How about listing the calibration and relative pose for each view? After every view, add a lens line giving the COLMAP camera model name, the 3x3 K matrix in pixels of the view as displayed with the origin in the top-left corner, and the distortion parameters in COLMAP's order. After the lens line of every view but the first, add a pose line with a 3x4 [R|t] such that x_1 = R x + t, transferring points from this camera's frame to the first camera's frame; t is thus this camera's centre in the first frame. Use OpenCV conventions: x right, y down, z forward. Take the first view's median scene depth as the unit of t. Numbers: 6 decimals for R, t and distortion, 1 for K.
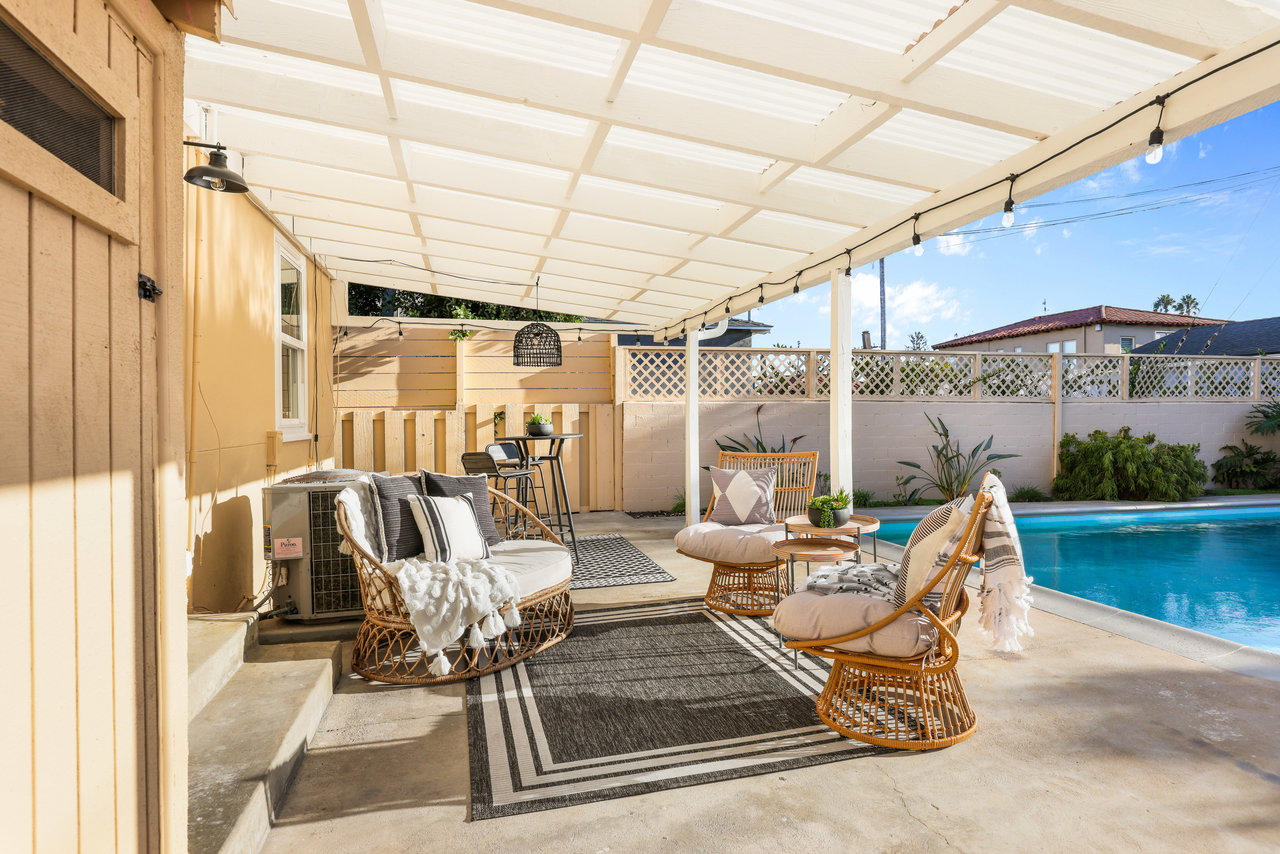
lens RADIAL K [[746.8, 0, 640.0], [0, 746.8, 427.0], [0, 0, 1]] dist [0.031006, 0.000275]
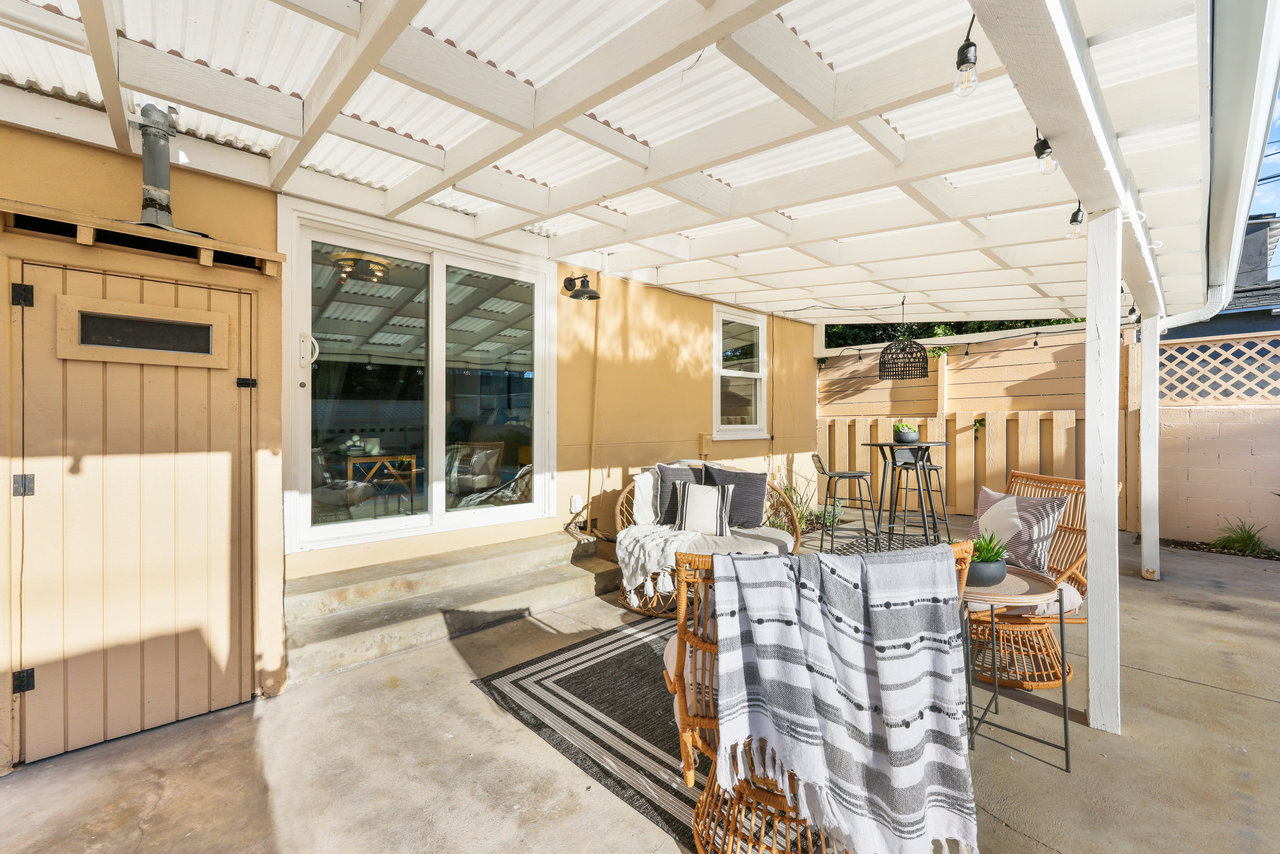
lens RADIAL K [[519.8, 0, 640.0], [0, 519.8, 427.0], [0, 0, 1]] dist [-0.001711, -0.000274]
pose [[0.475733, 0.014177, -0.879476, 0.450889], [-0.011957, 0.999882, 0.009650, -0.018191], [0.879509, 0.005925, 0.475846, 0.386842]]
